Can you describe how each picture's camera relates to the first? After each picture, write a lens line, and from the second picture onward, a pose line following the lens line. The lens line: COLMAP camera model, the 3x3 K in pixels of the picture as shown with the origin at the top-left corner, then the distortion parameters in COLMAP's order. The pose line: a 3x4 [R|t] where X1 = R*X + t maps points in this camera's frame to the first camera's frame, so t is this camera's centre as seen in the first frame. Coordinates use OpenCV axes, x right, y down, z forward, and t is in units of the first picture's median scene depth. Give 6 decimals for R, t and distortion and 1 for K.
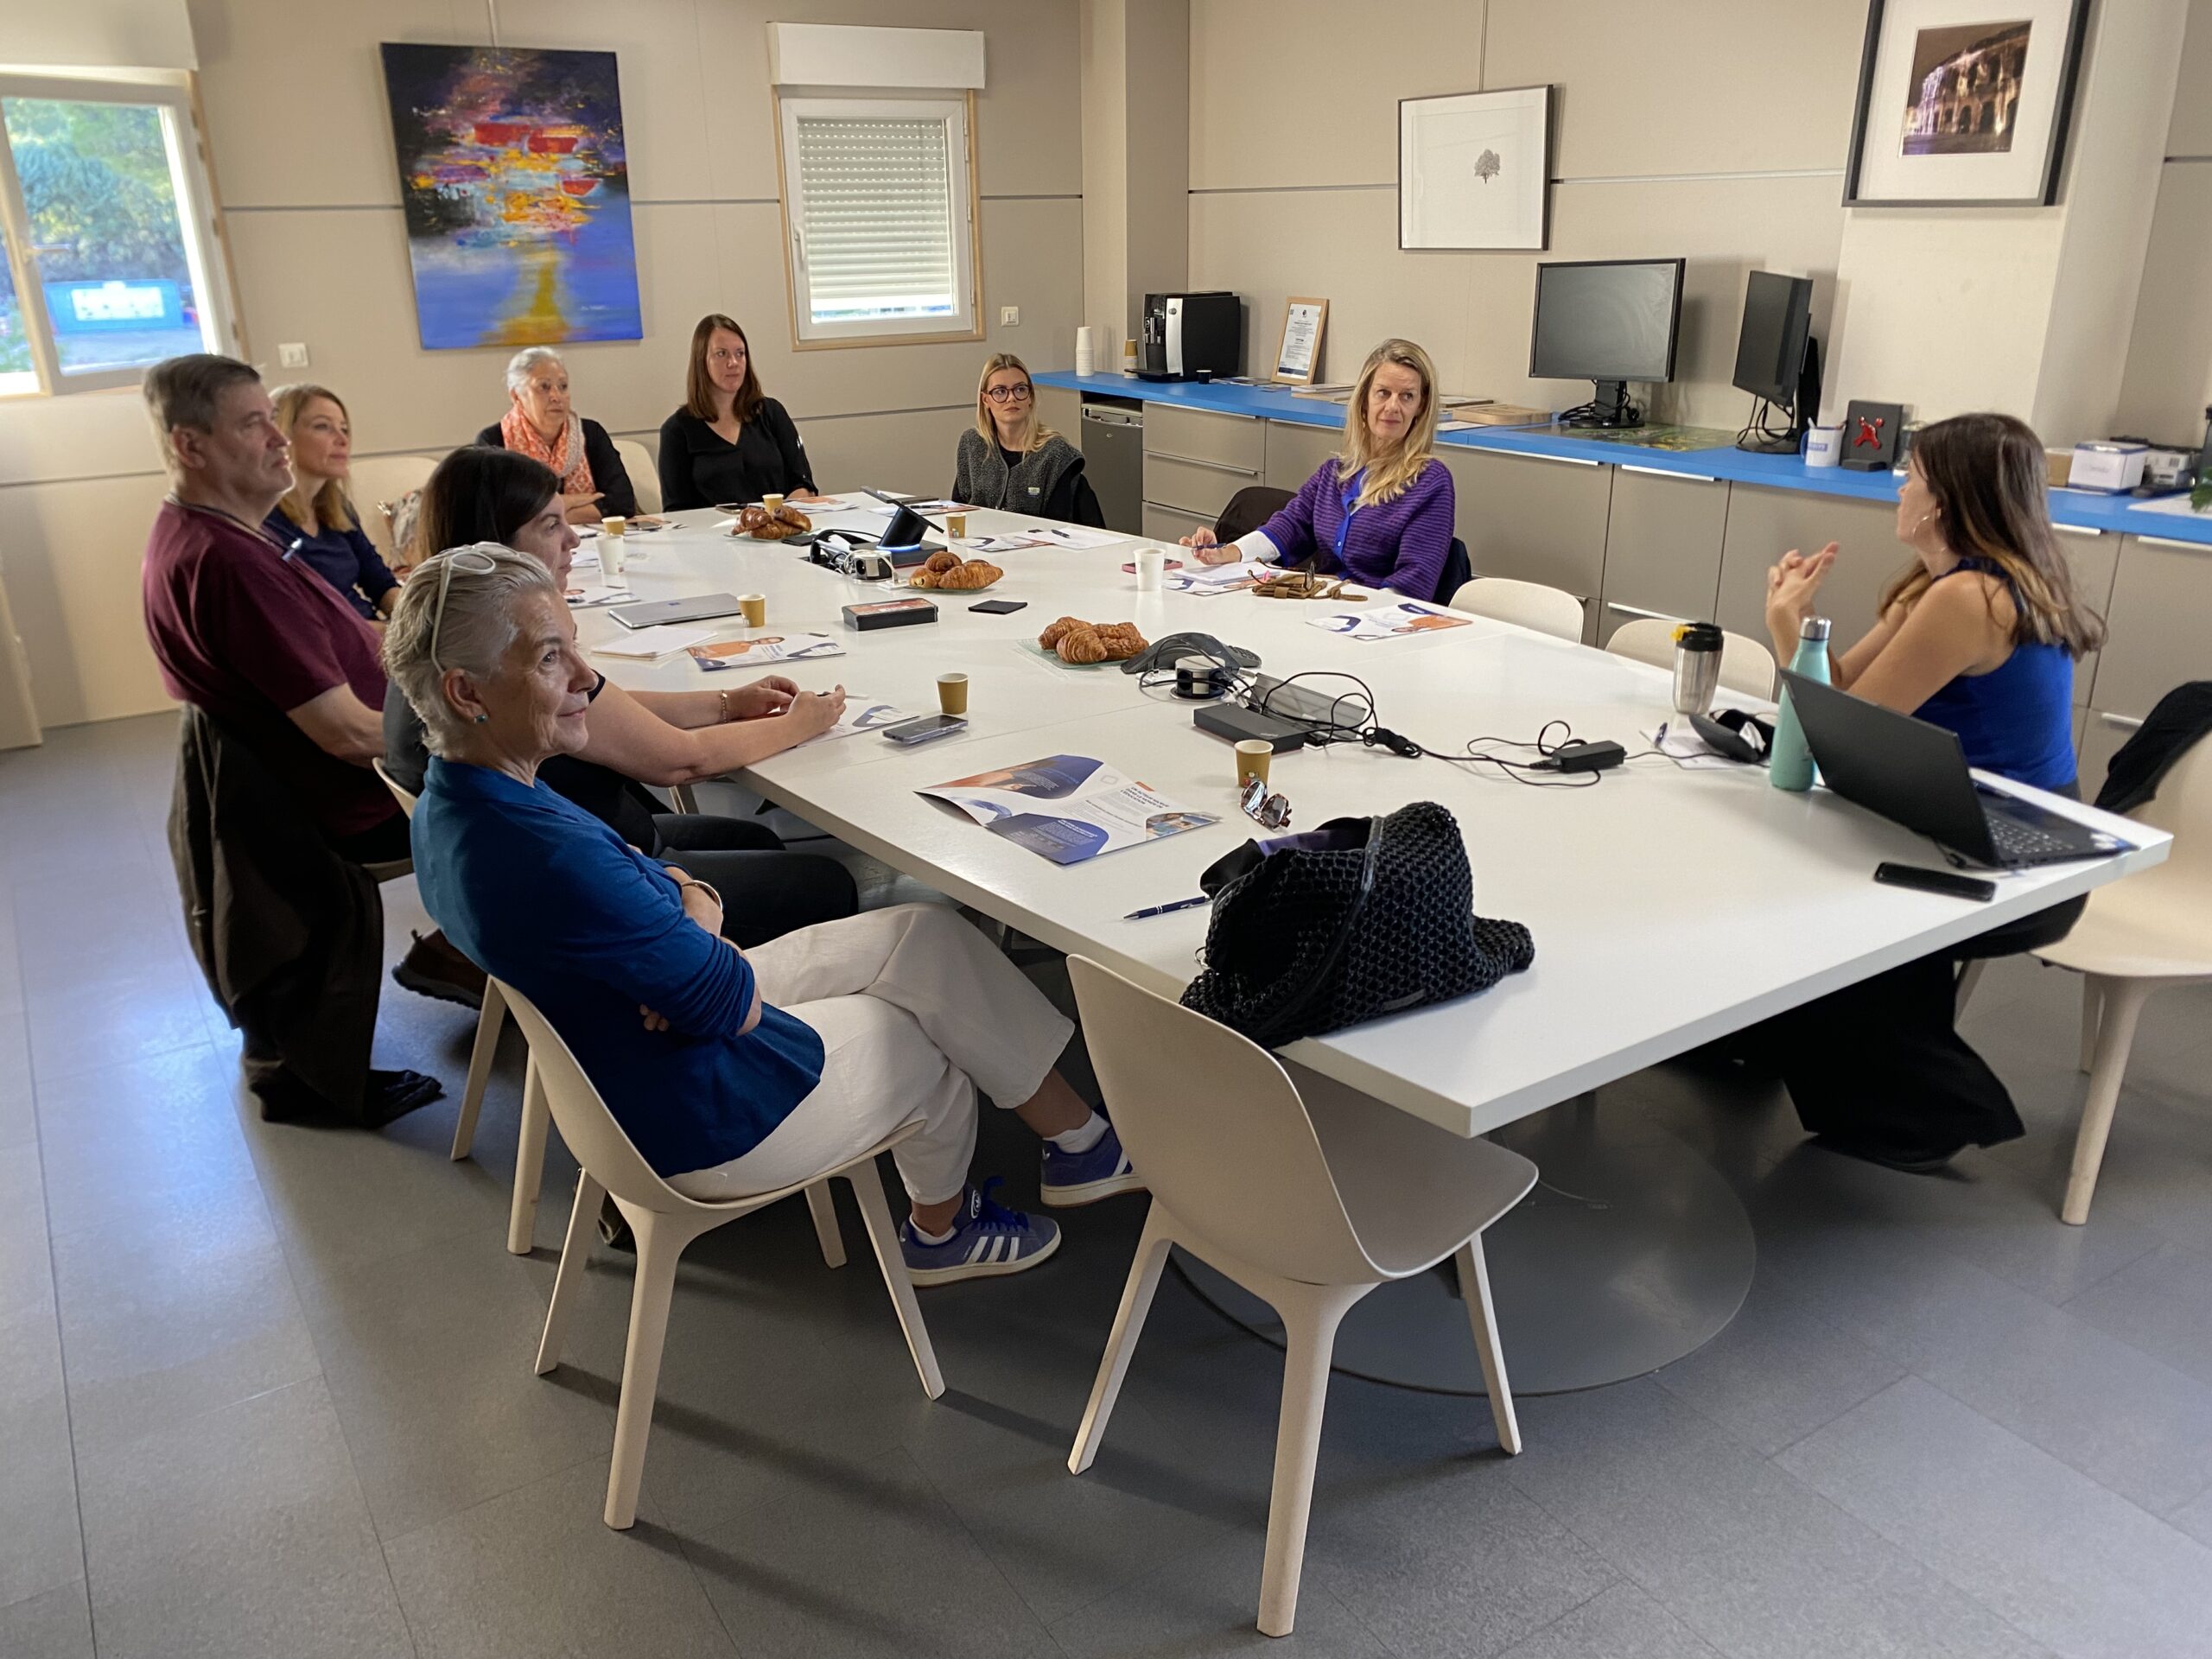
lens RADIAL K [[1677.3, 0, 1108.2], [0, 1677.3, 828.5], [0, 0, 1]] dist [0.003814, -0.003680]
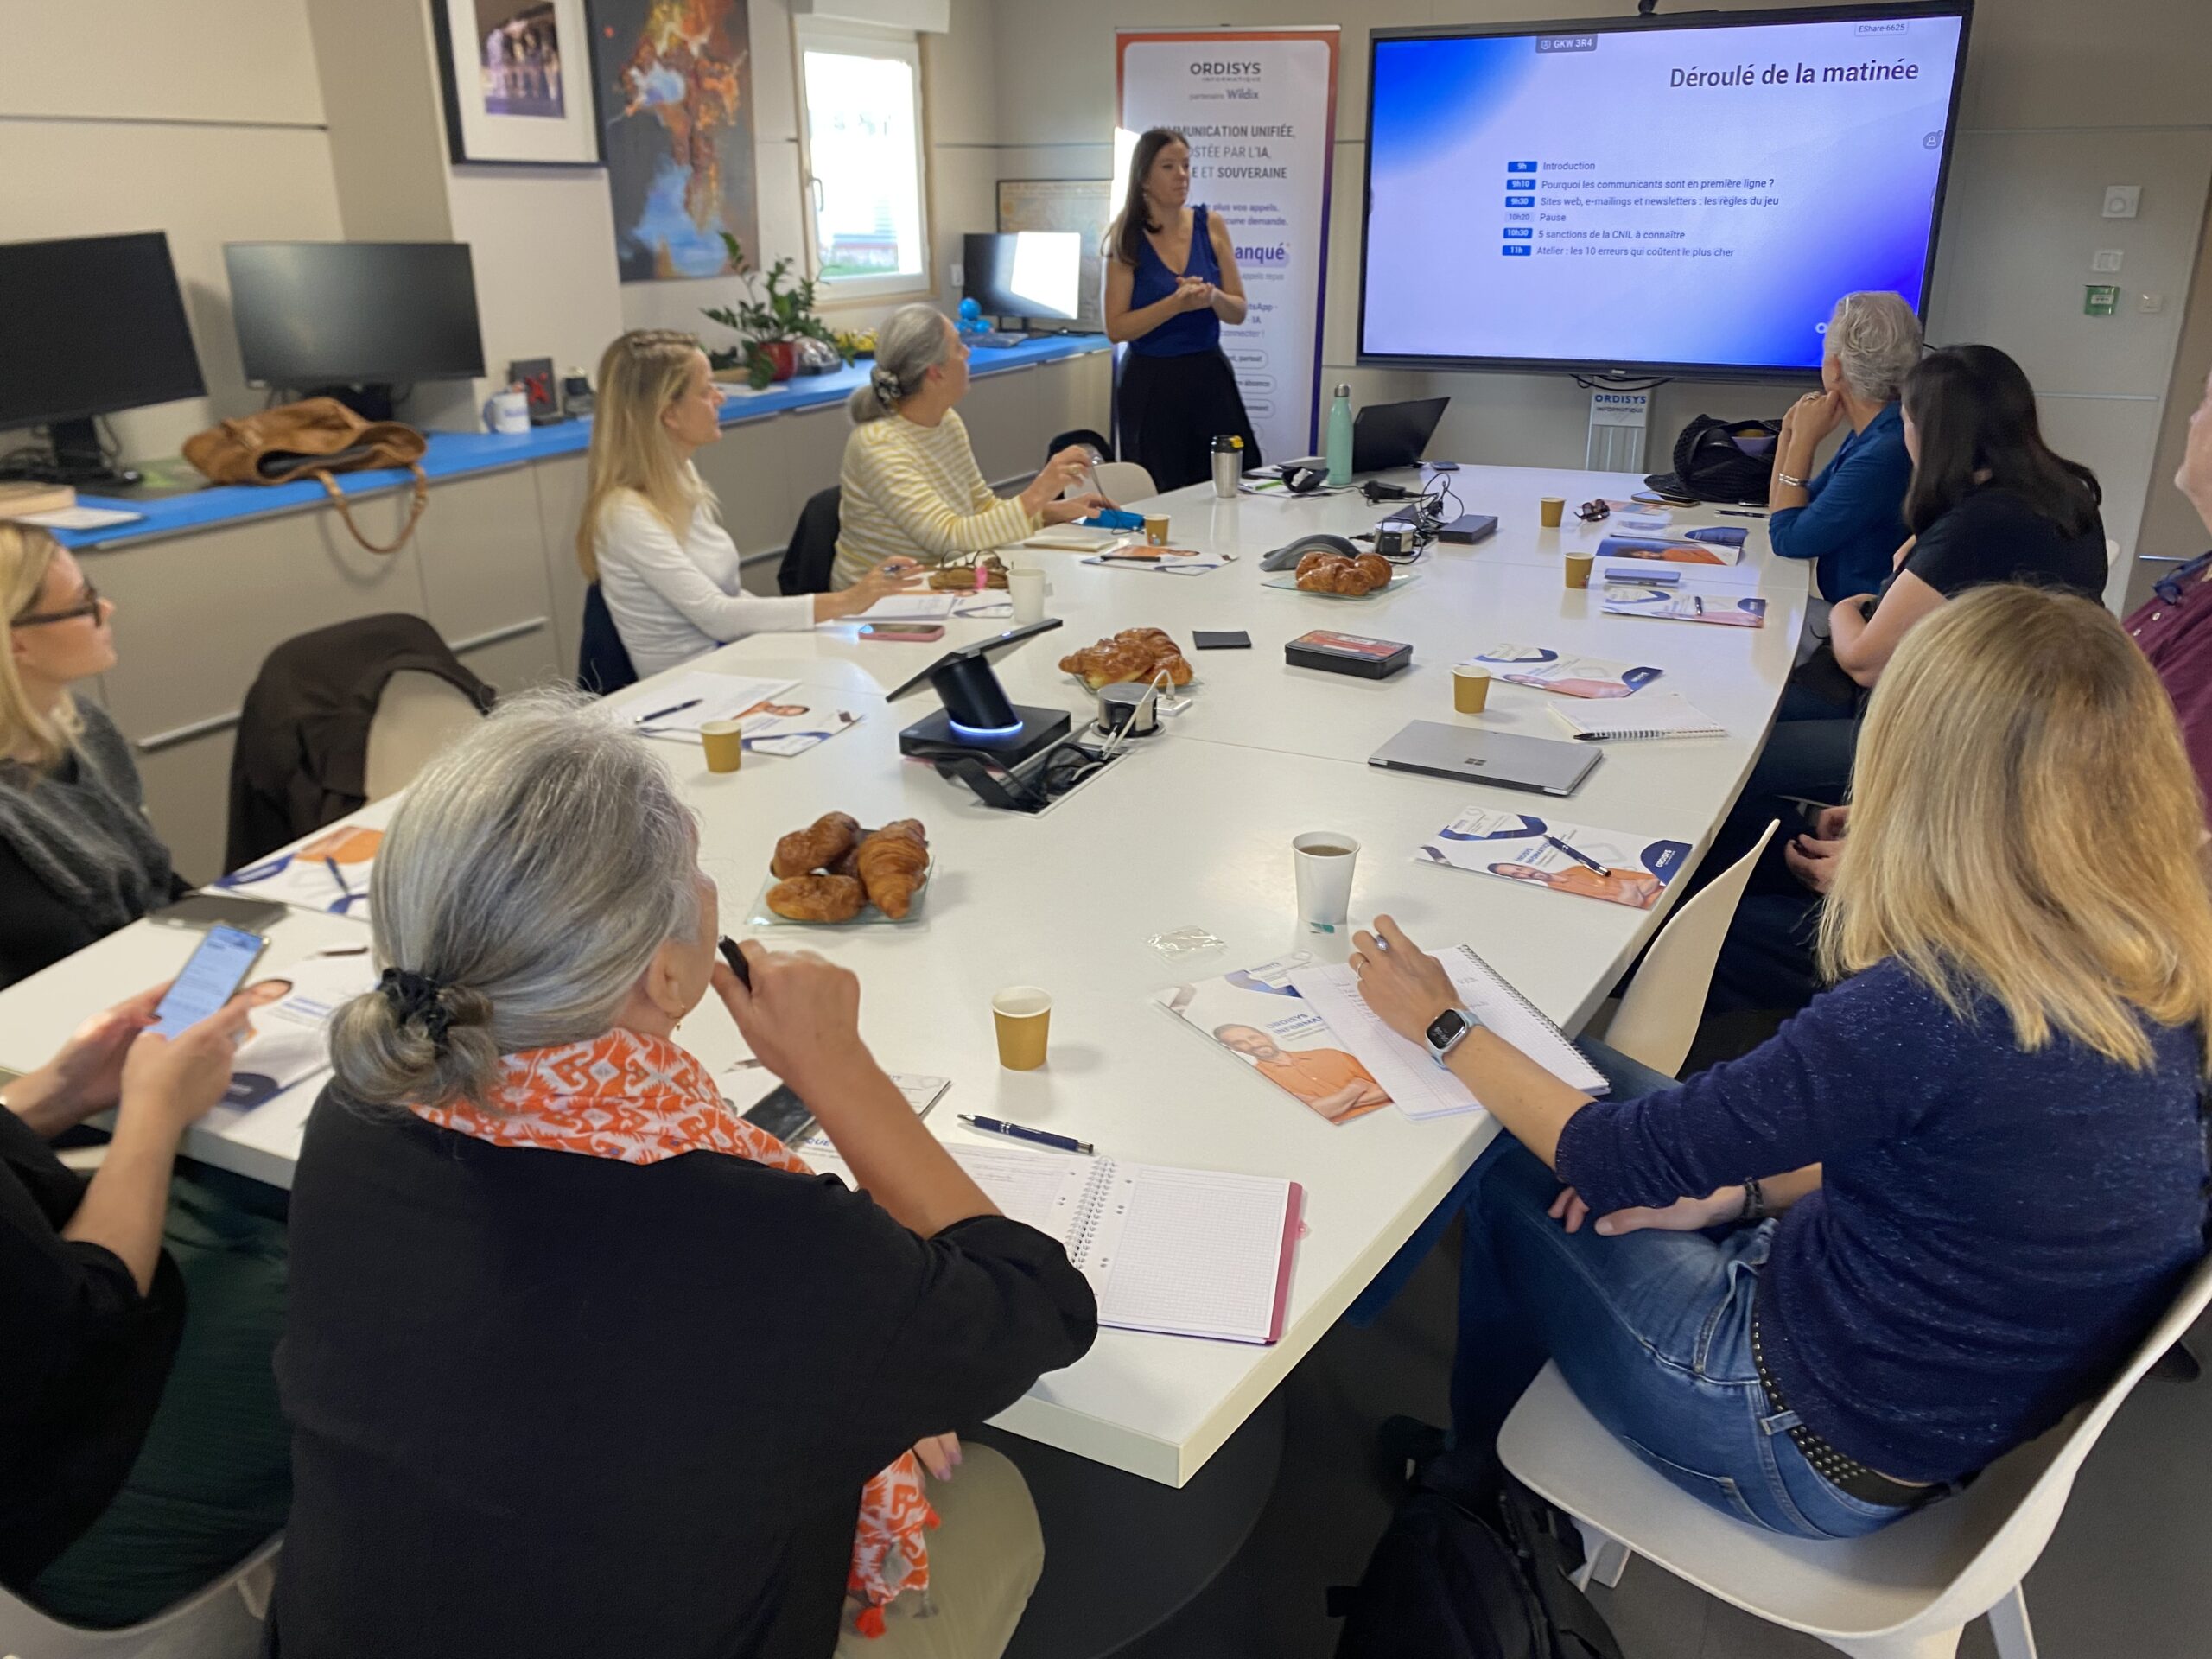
lens RADIAL K [[1677.3, 0, 1110.5], [0, 1677.3, 836.1], [0, 0, 1]] dist [0.003814, -0.003680]
pose [[-0.530876, -0.295599, 0.794224, -0.662186], [0.299390, 0.811340, 0.502088, -0.453194], [-0.792803, 0.504329, -0.342221, 1.292780]]
